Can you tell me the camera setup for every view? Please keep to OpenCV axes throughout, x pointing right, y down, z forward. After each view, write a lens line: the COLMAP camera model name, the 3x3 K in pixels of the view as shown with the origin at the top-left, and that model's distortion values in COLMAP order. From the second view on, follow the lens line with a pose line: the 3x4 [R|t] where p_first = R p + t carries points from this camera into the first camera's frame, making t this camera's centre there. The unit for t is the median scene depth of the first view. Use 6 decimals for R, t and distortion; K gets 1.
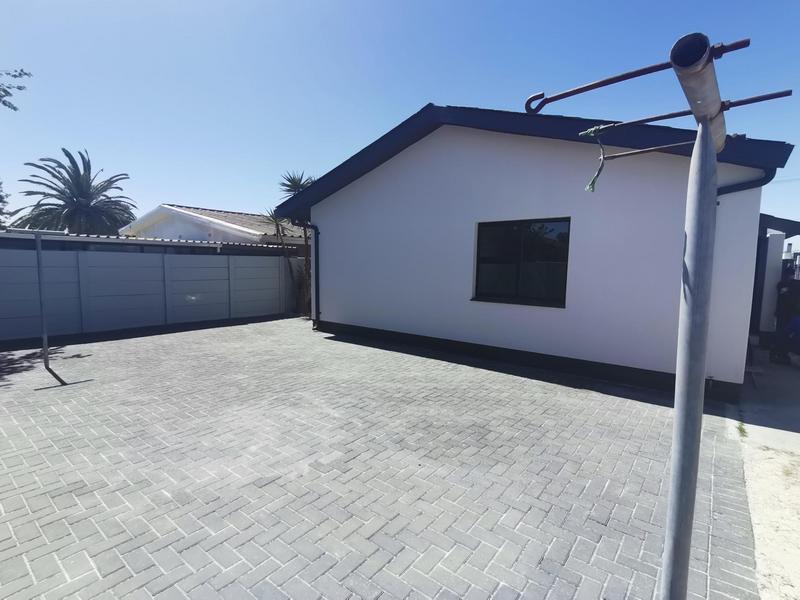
lens RADIAL K [[398.7, 0, 396.6], [0, 398.7, 305.8], [0, 0, 1]] dist [0.087622, -0.077696]
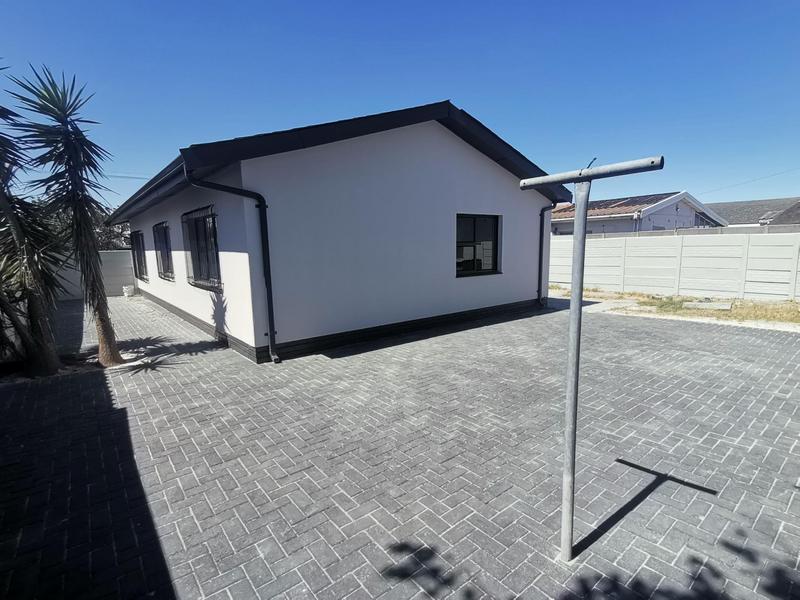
lens RADIAL K [[398.7, 0, 396.6], [0, 398.7, 305.8], [0, 0, 1]] dist [0.087622, -0.077696]
pose [[0.221064, -0.160927, 0.961890, -1.115940], [0.129215, 0.982430, 0.134667, -0.125044], [-0.966661, 0.094520, 0.237974, 0.958973]]
